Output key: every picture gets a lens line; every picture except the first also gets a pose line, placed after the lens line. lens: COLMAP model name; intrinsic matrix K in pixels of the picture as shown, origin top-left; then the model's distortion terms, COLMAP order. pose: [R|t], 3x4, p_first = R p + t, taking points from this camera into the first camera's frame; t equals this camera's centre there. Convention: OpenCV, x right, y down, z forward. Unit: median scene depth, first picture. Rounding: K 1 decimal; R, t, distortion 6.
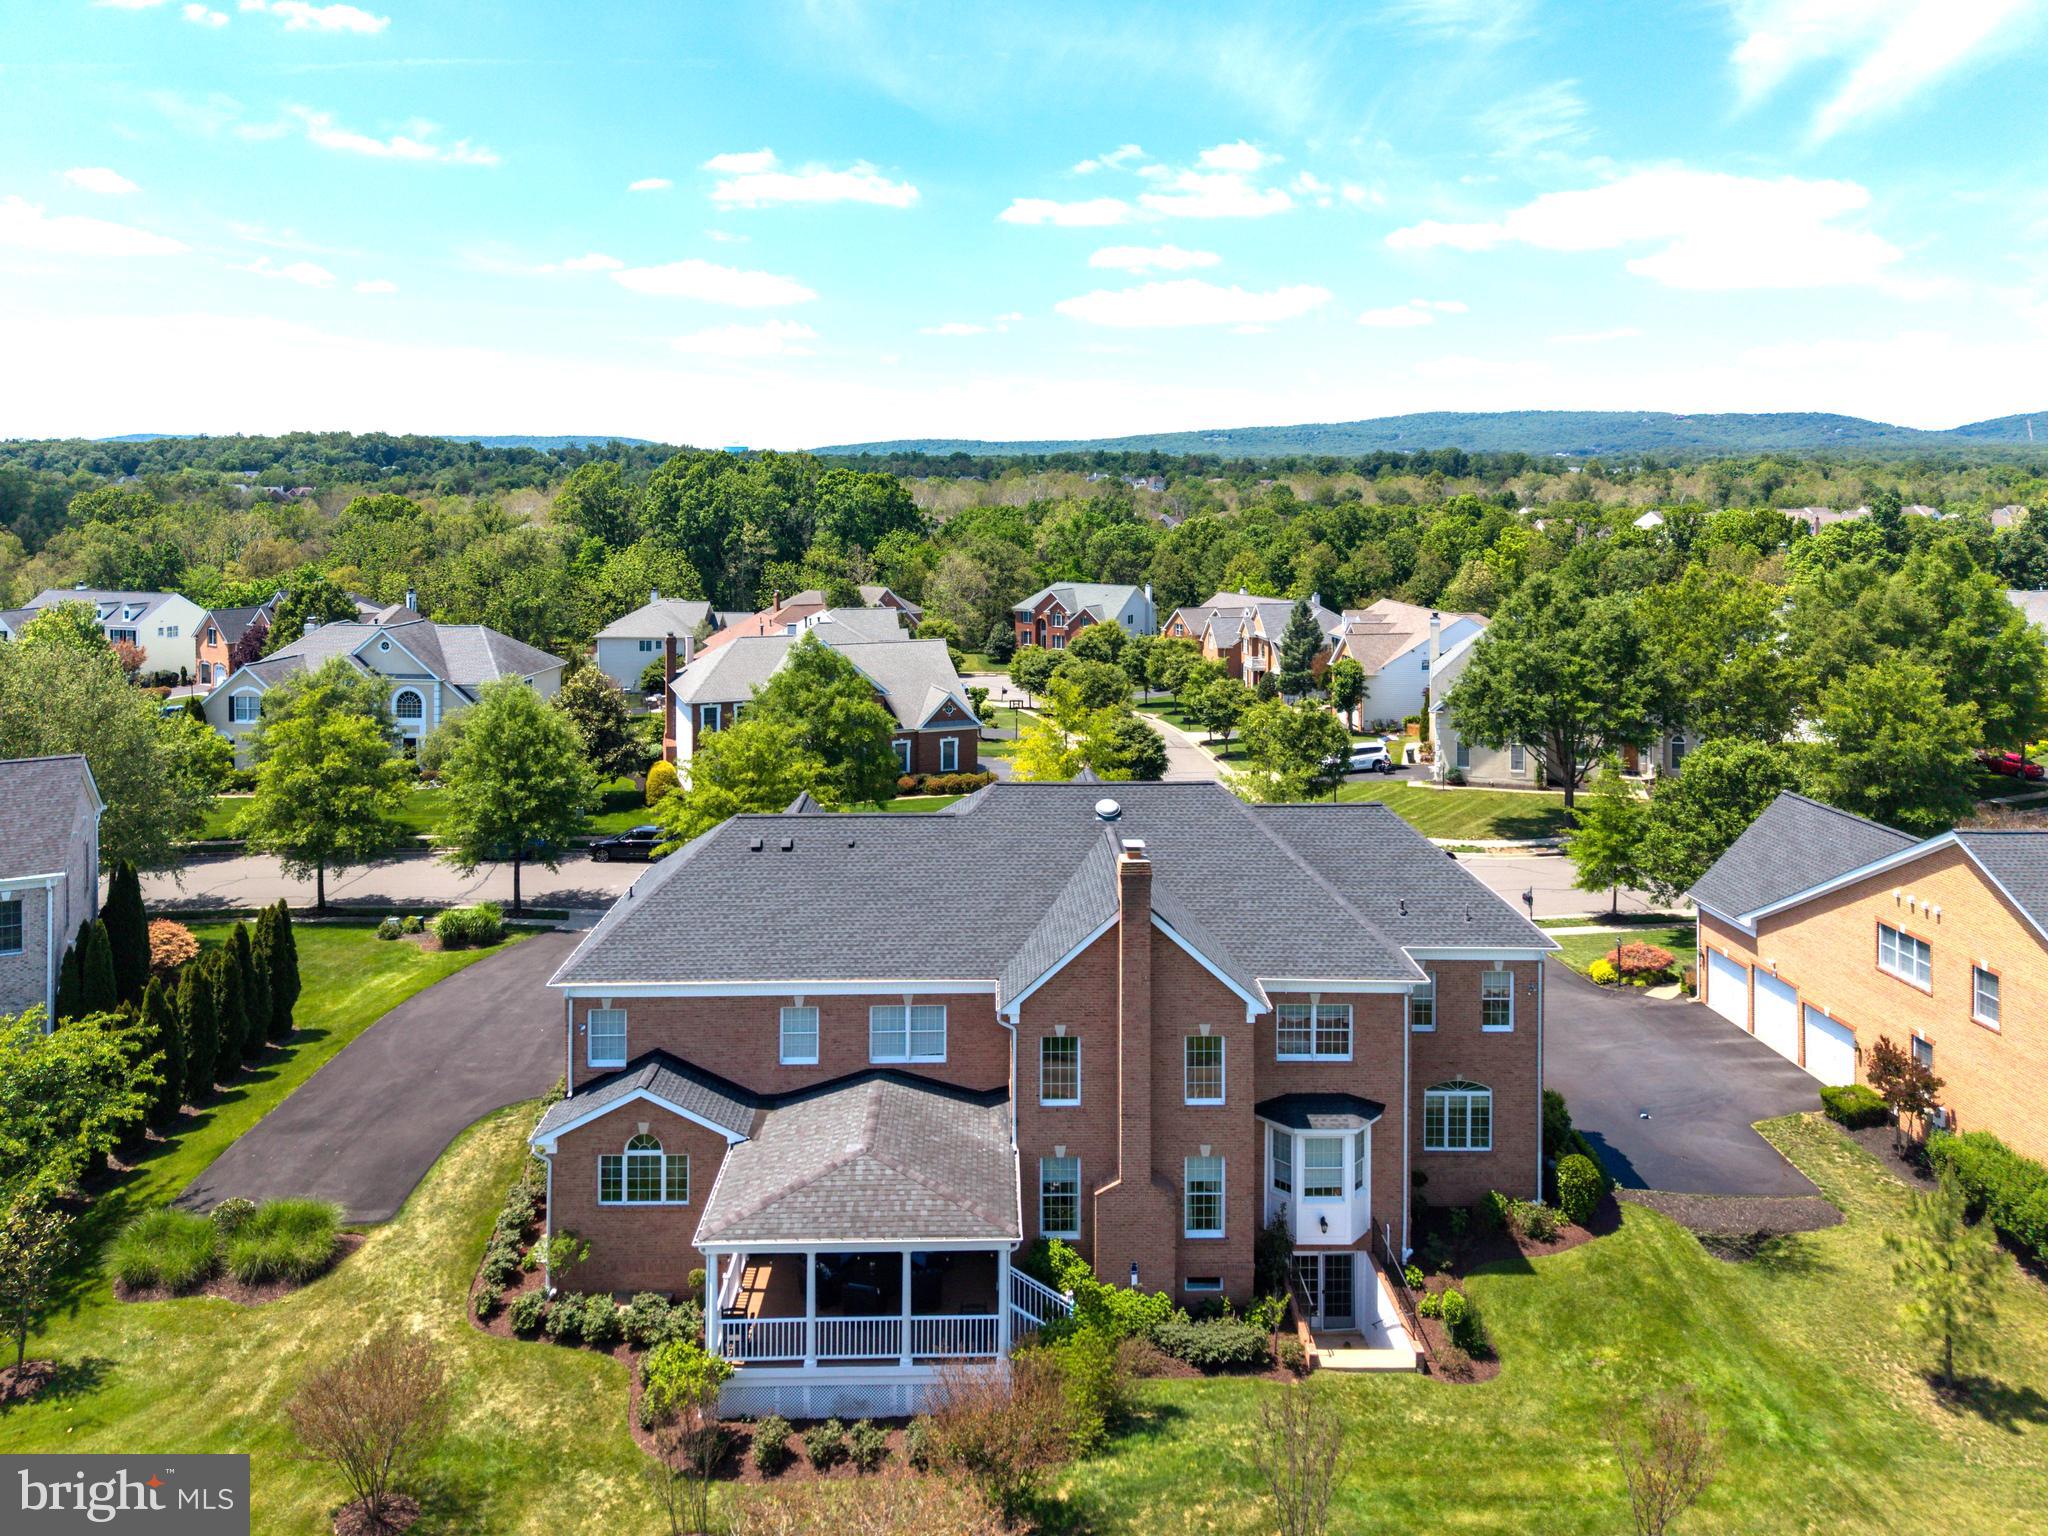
lens RADIAL K [[1384.9, 0, 1026.9], [0, 1384.9, 764.2], [0, 0, 1]] dist [0.038395, -0.037634]
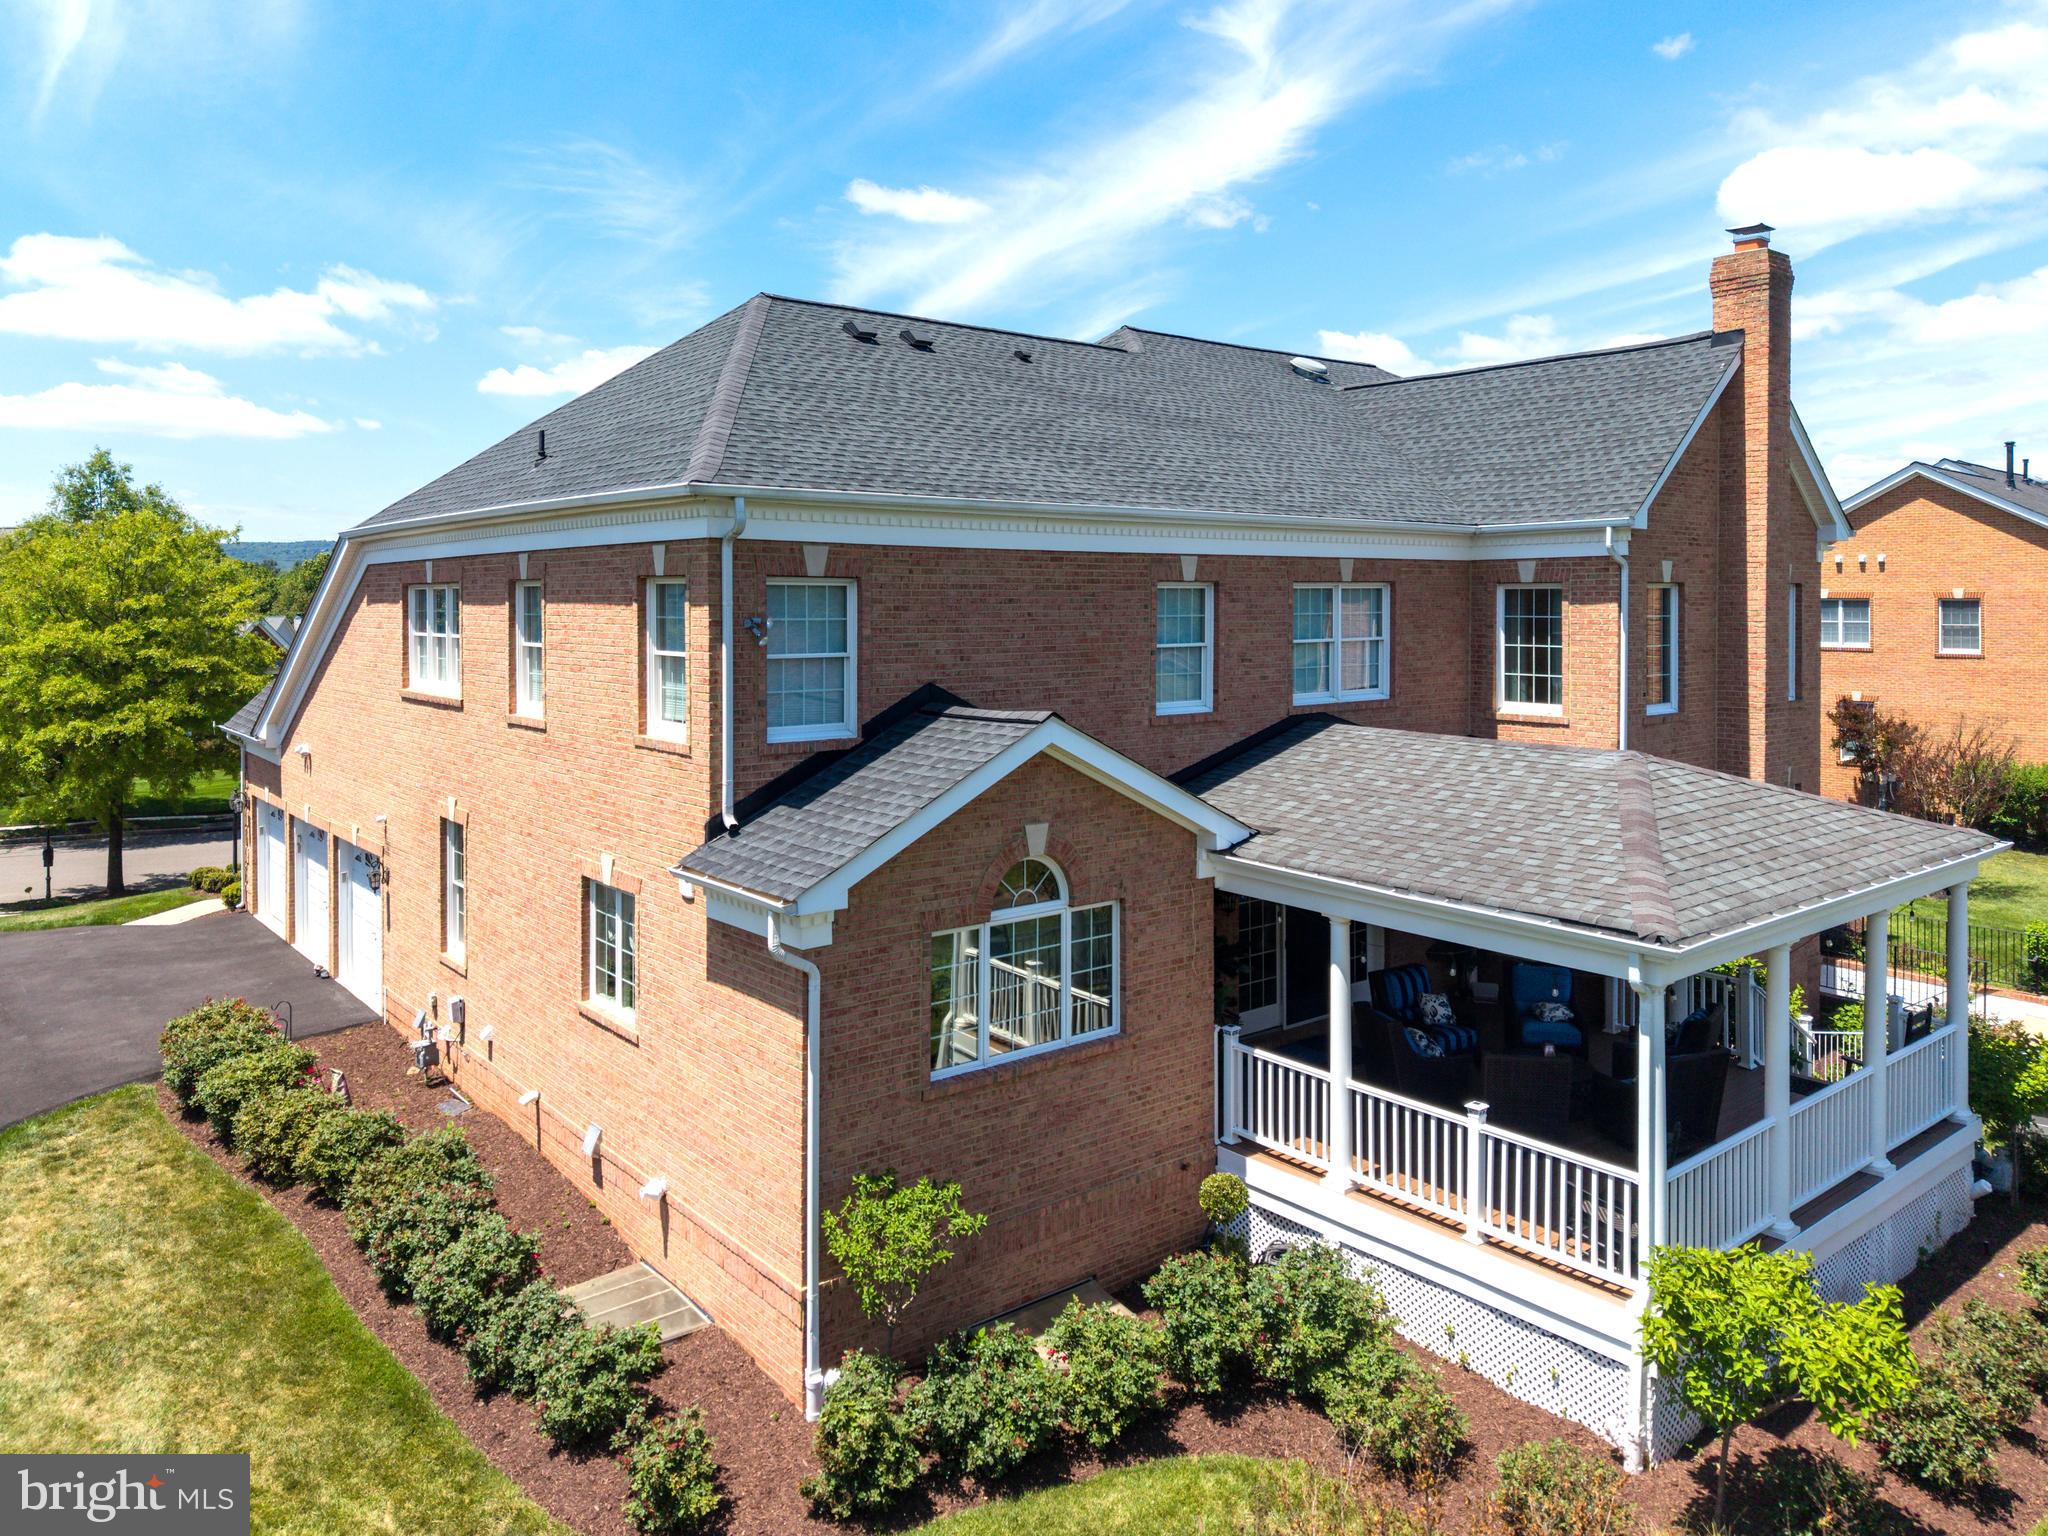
lens RADIAL K [[1384.9, 0, 1028.0], [0, 1384.9, 759.1], [0, 0, 1]] dist [0.038395, -0.037634]
pose [[0.784616, -0.060901, 0.616984, -0.489655], [0.110334, 0.992994, -0.042296, 0.246458], [-0.610085, 0.101260, 0.785839, 0.679658]]
